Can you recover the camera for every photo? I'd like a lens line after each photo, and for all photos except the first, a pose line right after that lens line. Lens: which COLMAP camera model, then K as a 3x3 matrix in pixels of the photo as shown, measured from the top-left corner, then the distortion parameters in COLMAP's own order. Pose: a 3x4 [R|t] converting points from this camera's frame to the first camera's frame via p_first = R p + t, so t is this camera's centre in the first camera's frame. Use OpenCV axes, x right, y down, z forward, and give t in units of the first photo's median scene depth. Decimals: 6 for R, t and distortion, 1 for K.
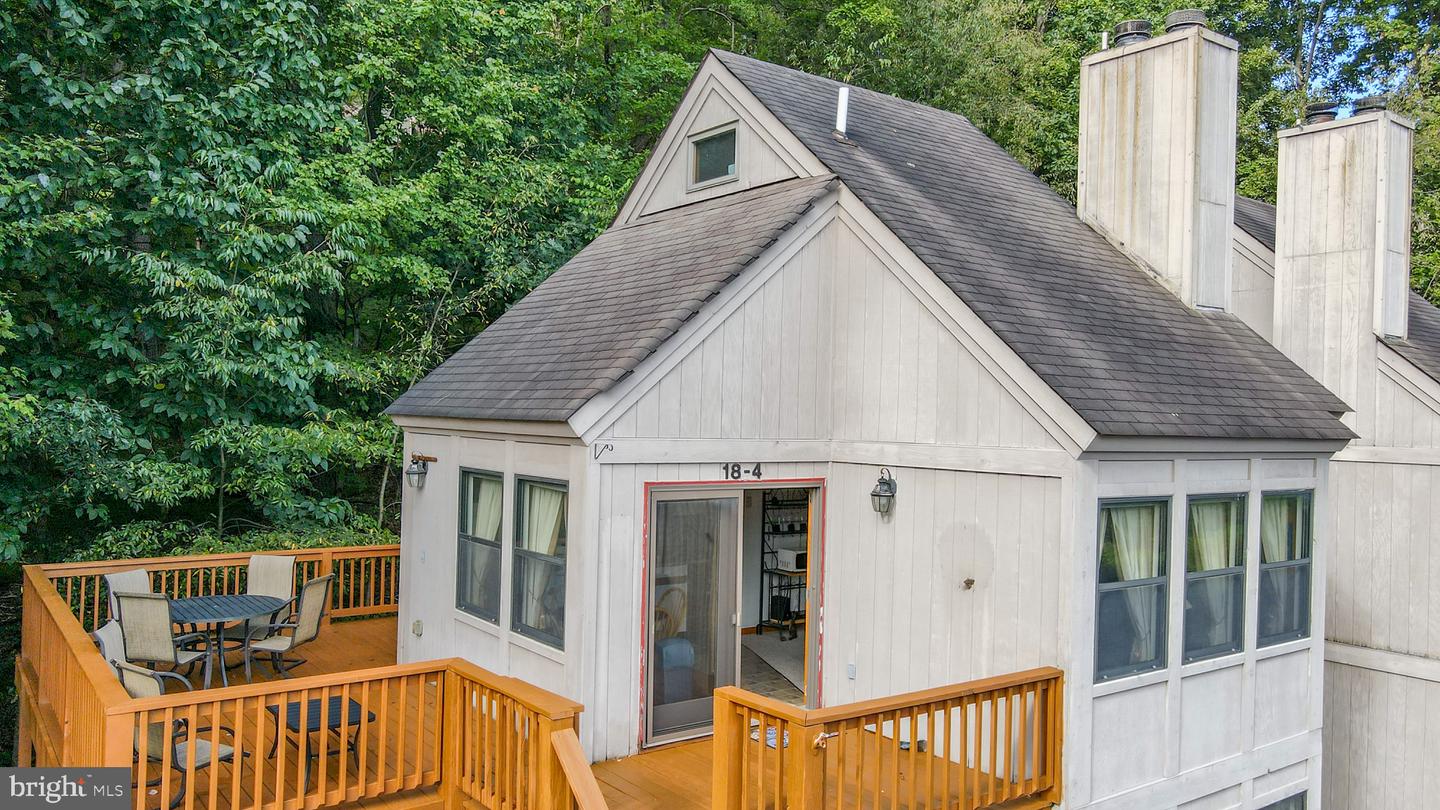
lens RADIAL K [[1069.6, 0, 707.5], [0, 1069.6, 402.8], [0, 0, 1]] dist [0.011012, 0.002947]
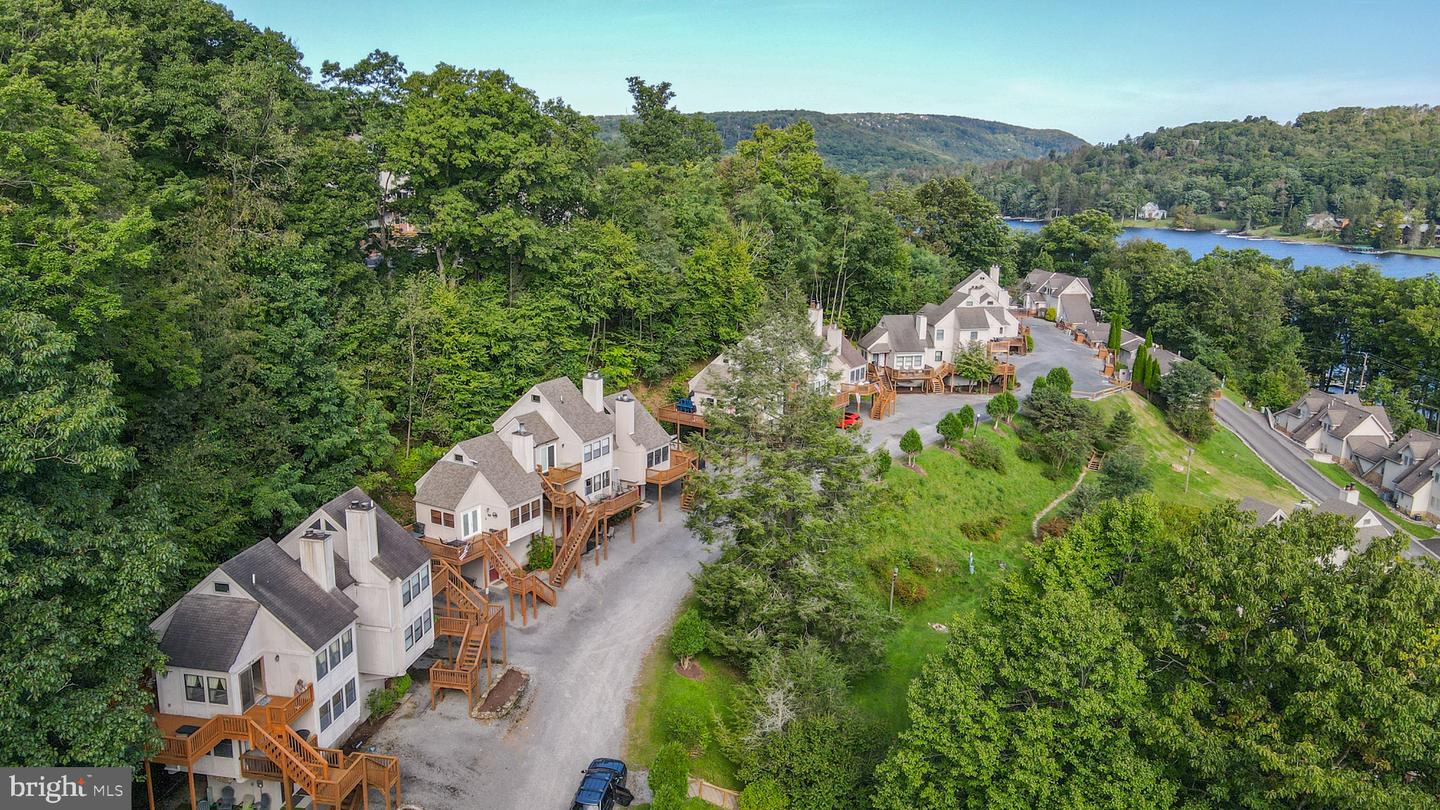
lens RADIAL K [[1069.6, 0, 707.5], [0, 1069.6, 402.8], [0, 0, 1]] dist [0.011012, 0.002947]
pose [[0.738656, -0.173003, 0.651504, -1.284696], [-0.006939, 0.964502, 0.263986, -2.171350], [-0.674047, -0.199516, 0.711234, -3.423395]]
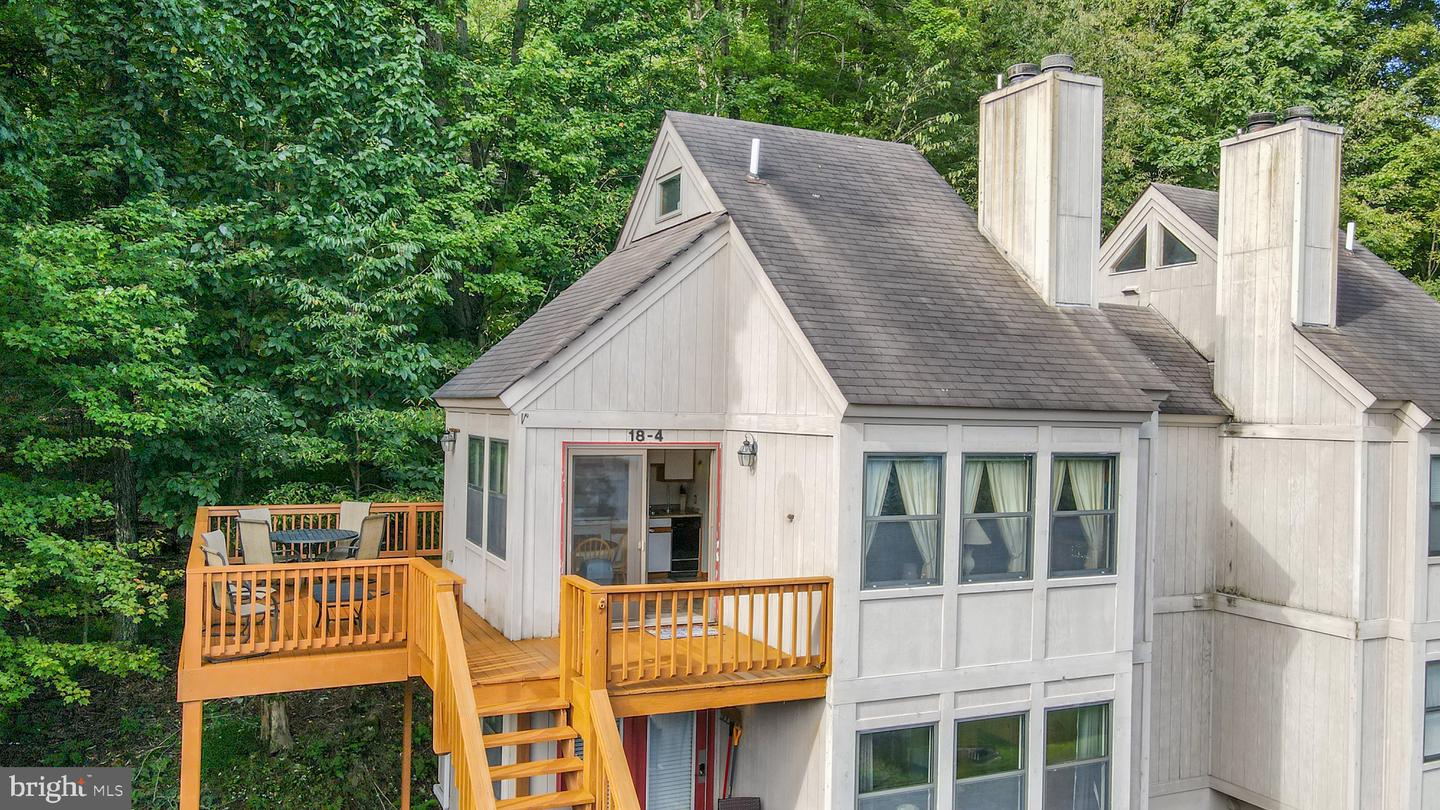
lens RADIAL K [[1069.6, 0, 707.5], [0, 1069.6, 402.8], [0, 0, 1]] dist [0.011012, 0.002947]
pose [[0.979209, -0.004357, -0.202808, 0.302426], [0.004472, 0.999990, 0.000109, 0.018171], [0.202805, -0.001014, 0.979219, -0.239948]]
